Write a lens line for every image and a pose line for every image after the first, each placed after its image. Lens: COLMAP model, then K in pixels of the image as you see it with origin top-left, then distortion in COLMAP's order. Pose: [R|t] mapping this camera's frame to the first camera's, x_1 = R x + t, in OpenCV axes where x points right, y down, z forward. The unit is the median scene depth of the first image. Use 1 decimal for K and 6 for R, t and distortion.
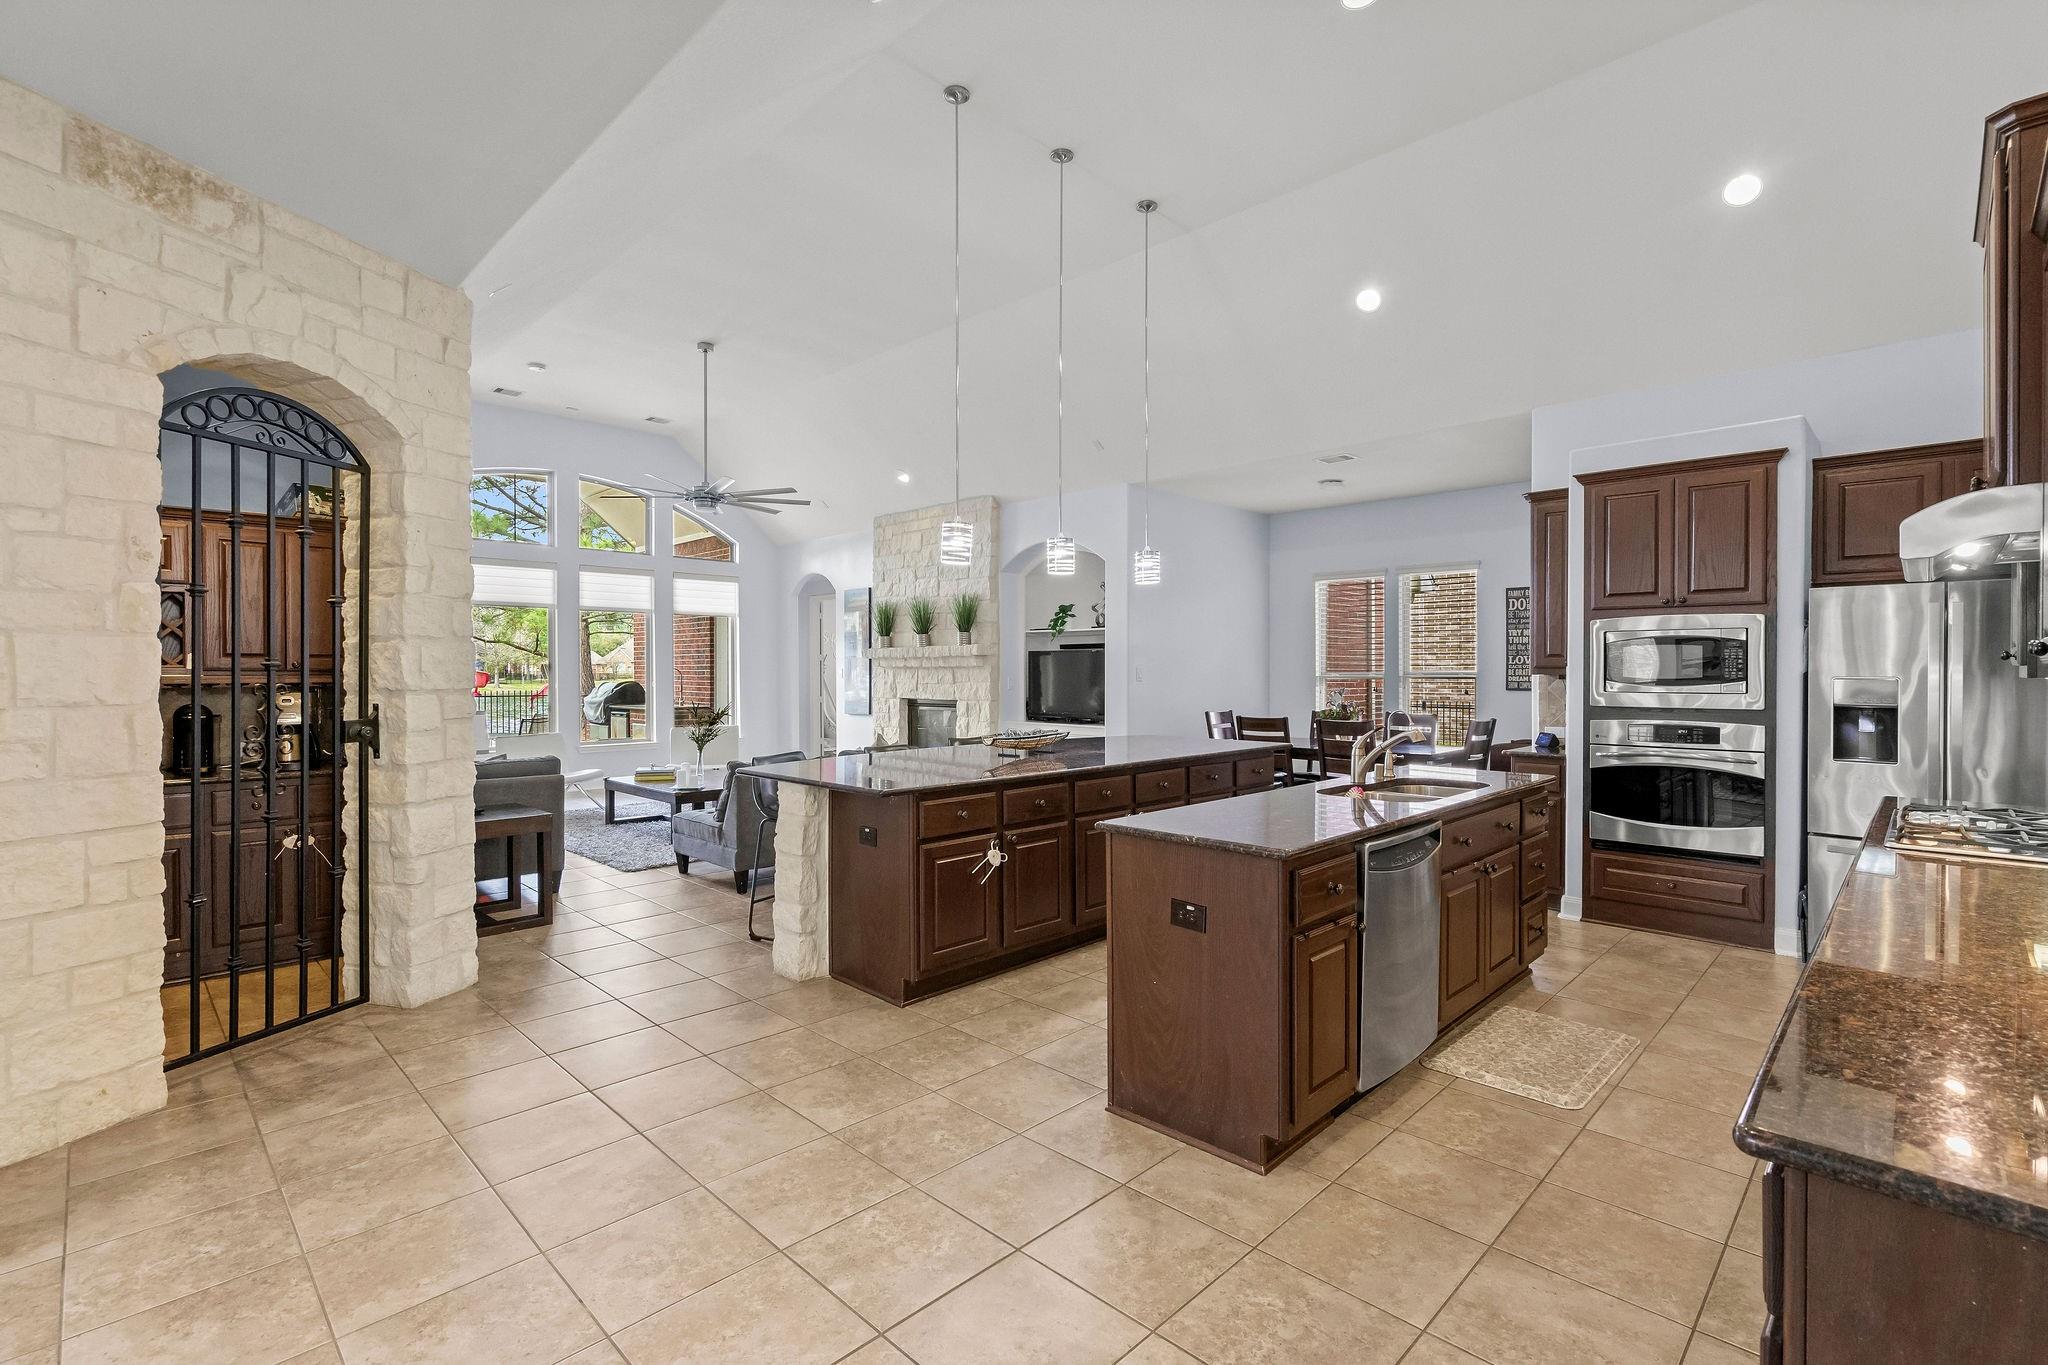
lens RADIAL K [[934.1, 0, 1020.4], [0, 934.1, 672.6], [0, 0, 1]] dist [-0.008356, 0.002153]
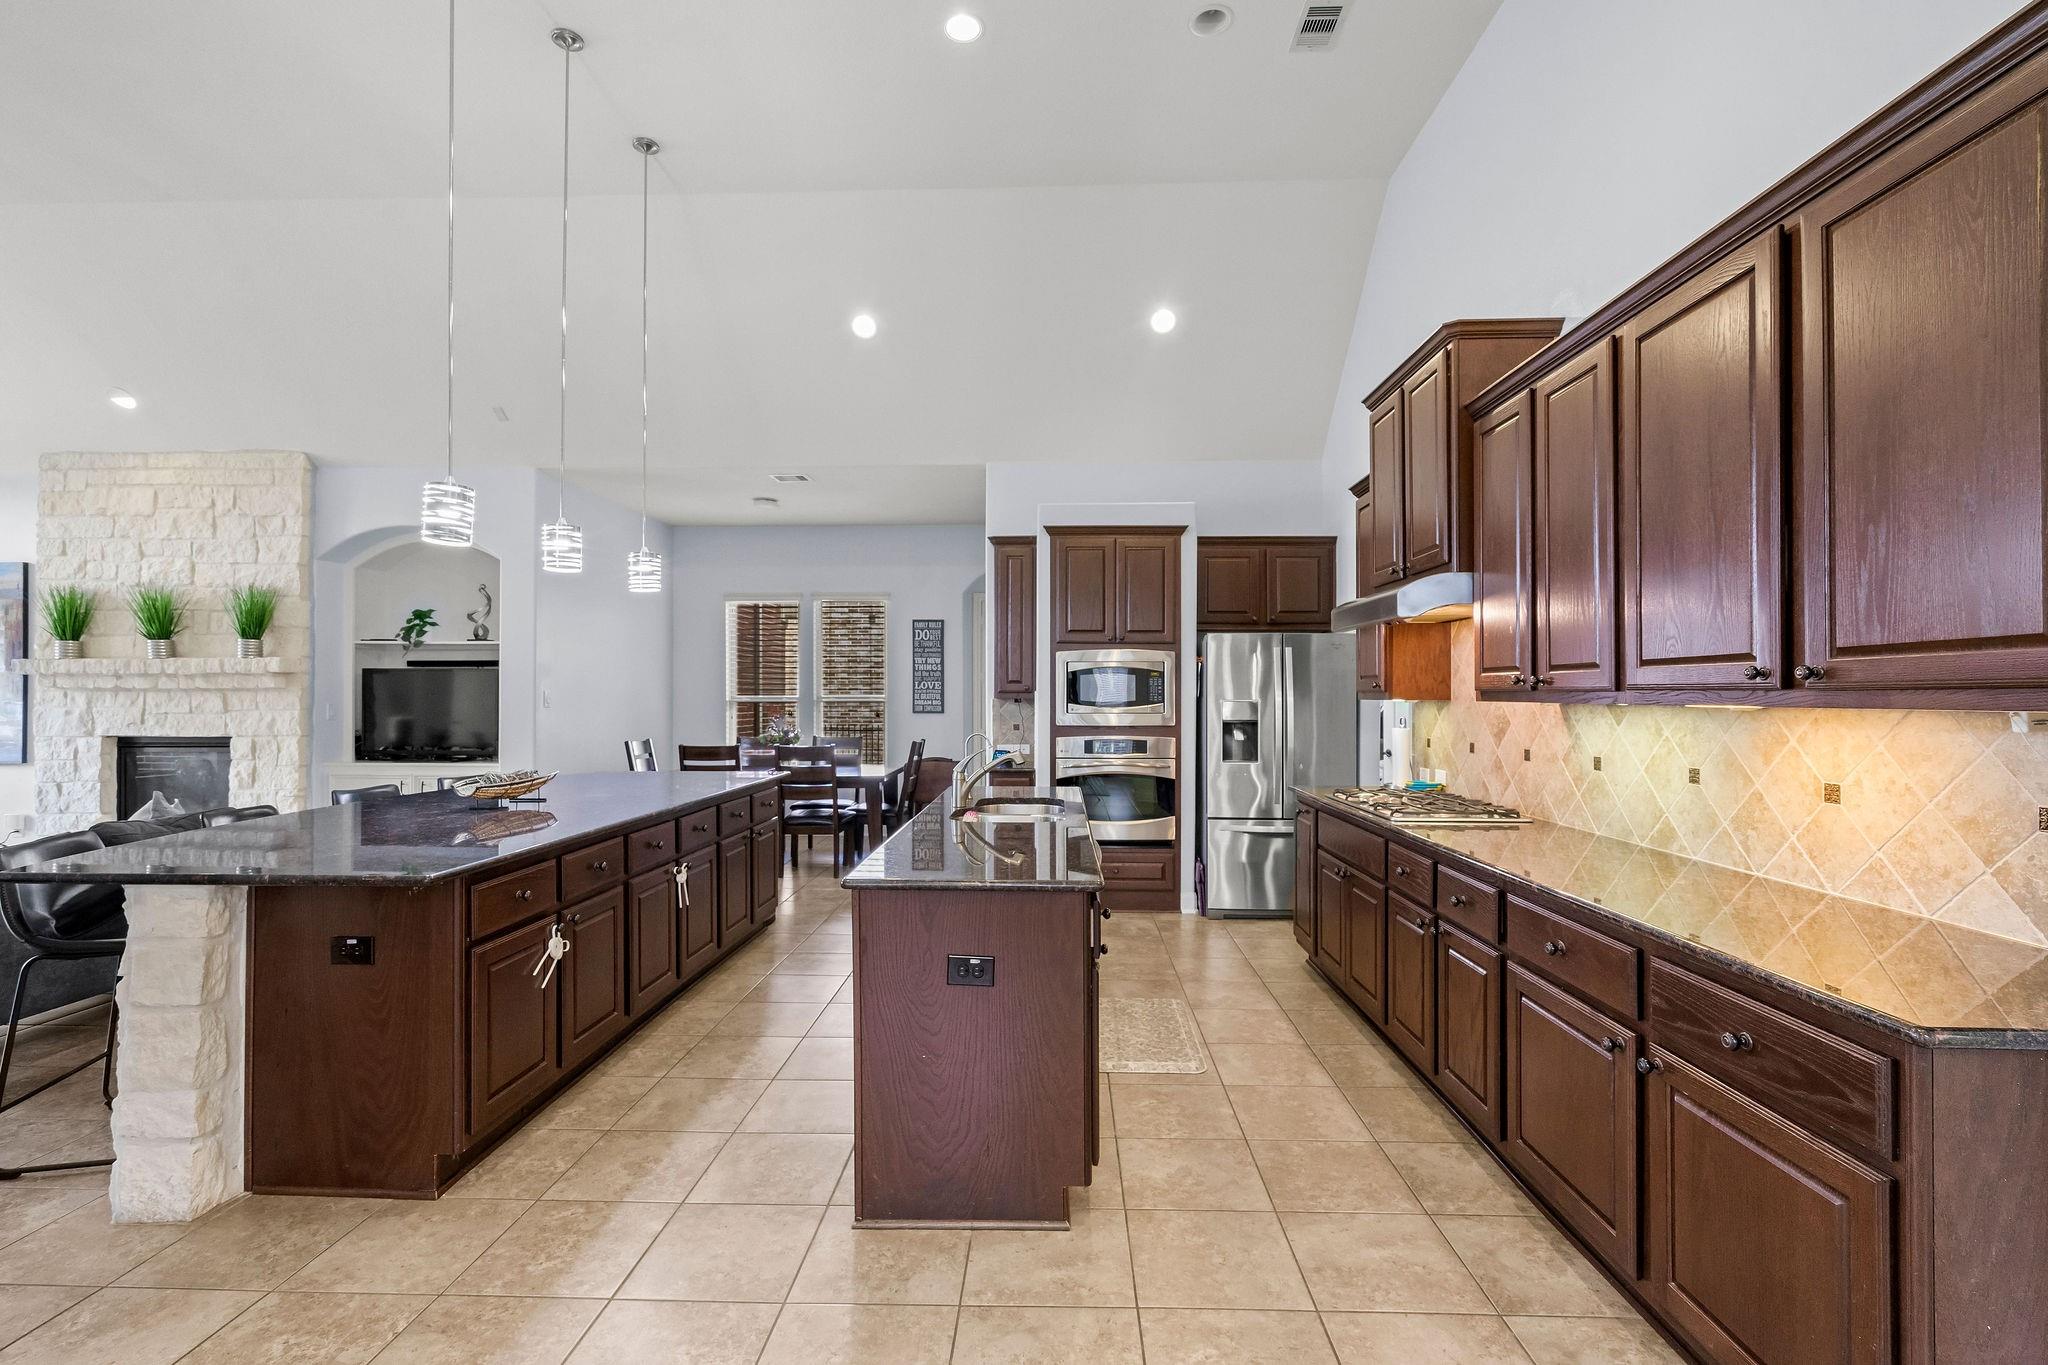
lens RADIAL K [[934.1, 0, 1029.8], [0, 934.1, 687.5], [0, 0, 1]] dist [-0.008356, 0.002153]
pose [[0.728655, 0.006790, 0.684847, -0.229485], [0.000277, 0.999948, -0.010209, 0.000277], [-0.684881, 0.007628, 0.728615, 0.185288]]
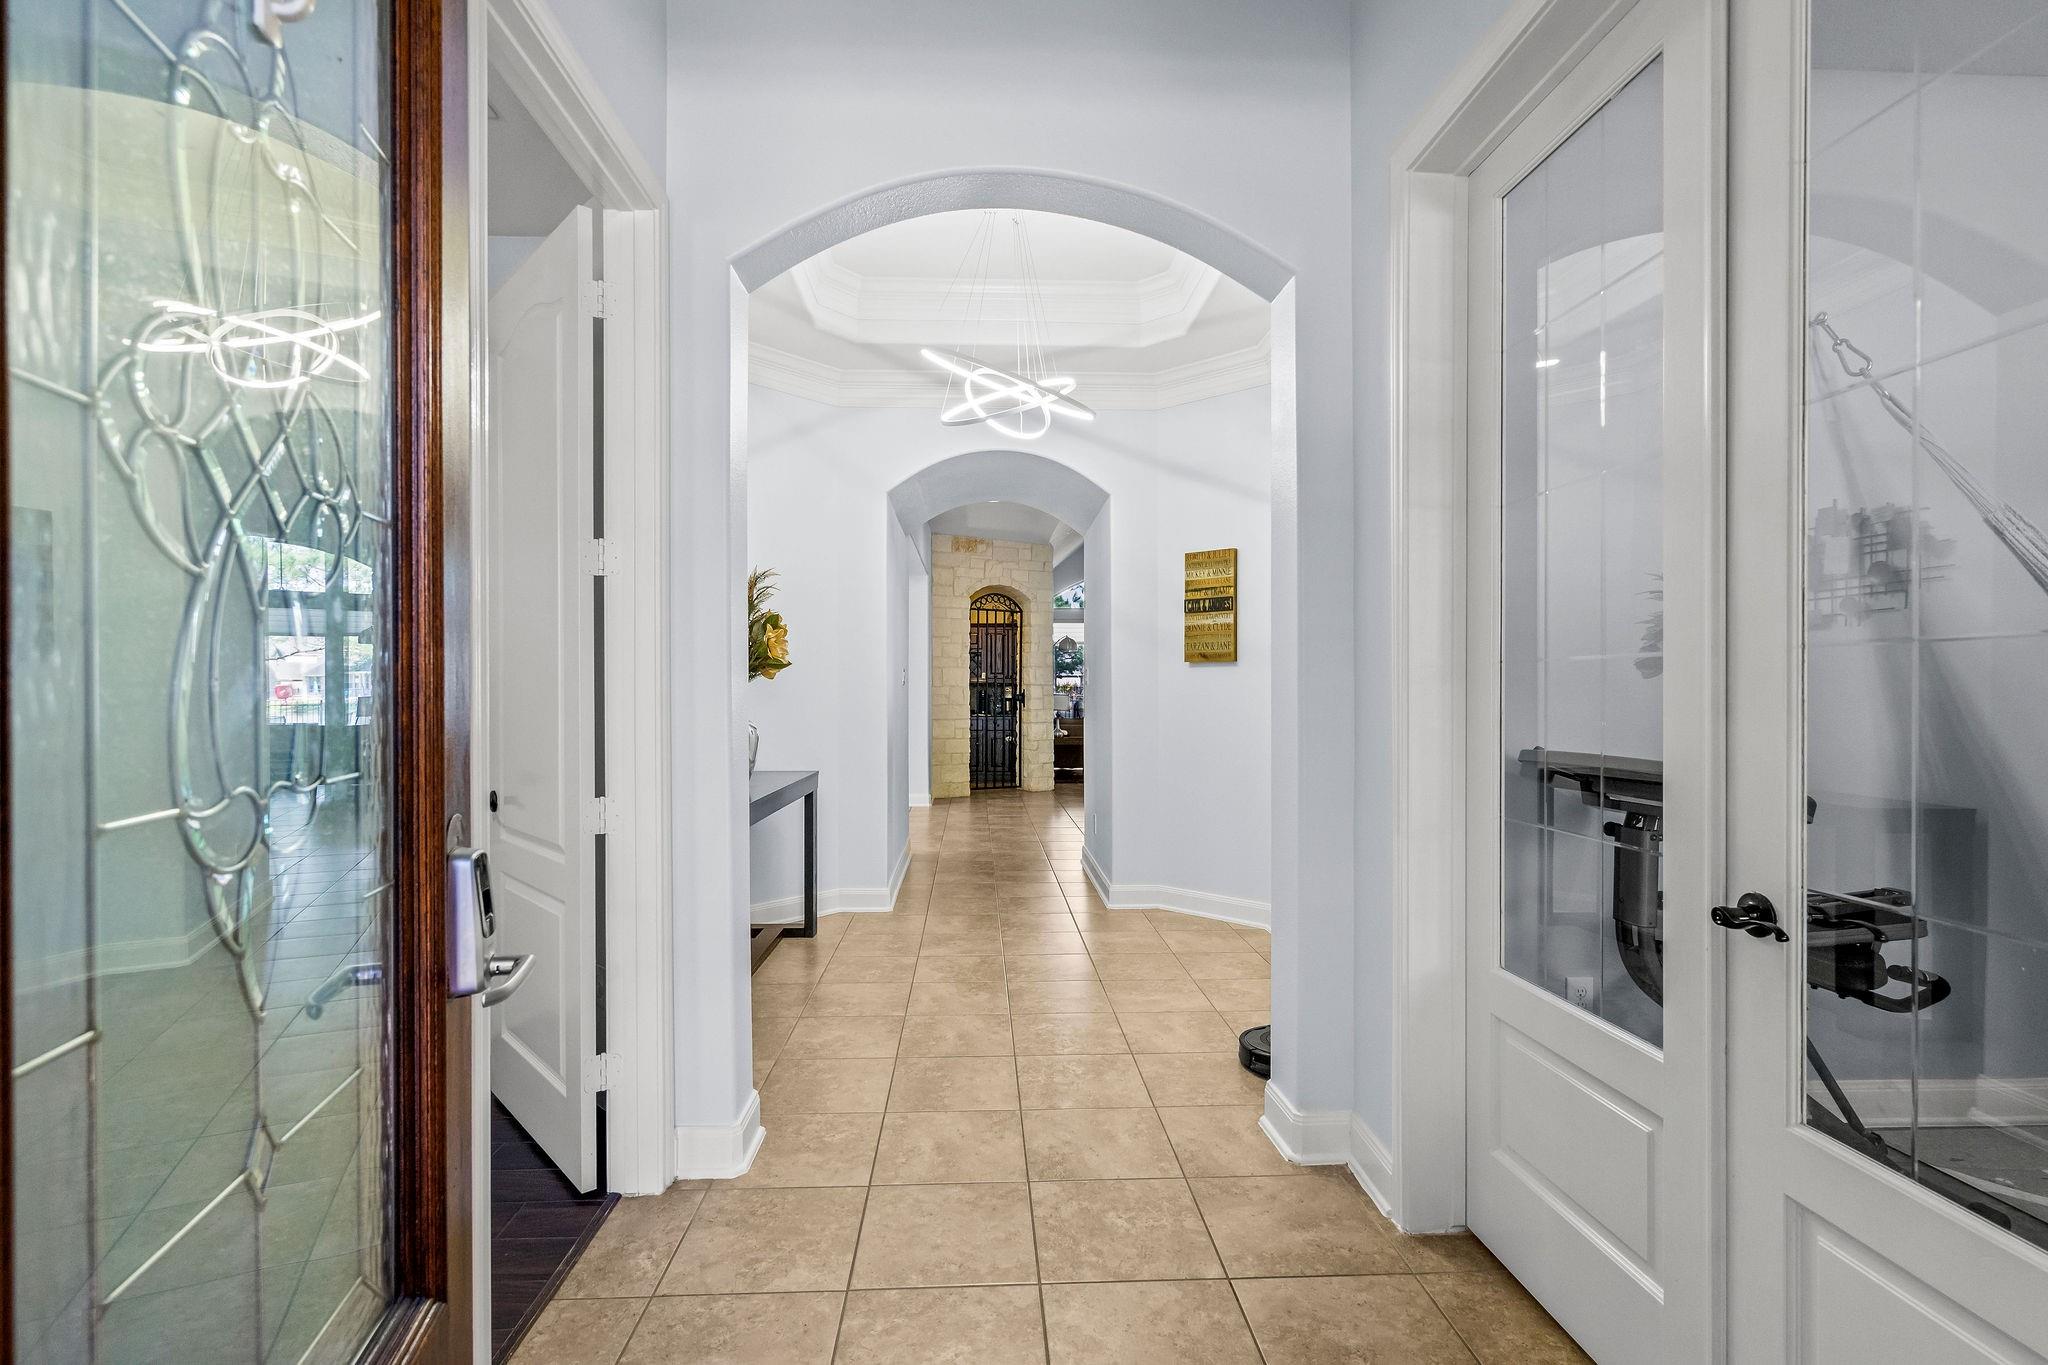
lens RADIAL K [[934.1, 0, 1022.2], [0, 934.1, 678.9], [0, 0, 1]] dist [-0.008356, 0.002153]
pose [[0.770084, 0.005543, -0.637919, 0.985488], [-0.005493, 0.999983, 0.002059, -0.003314], [0.637919, 0.001918, 0.770101, -1.061982]]
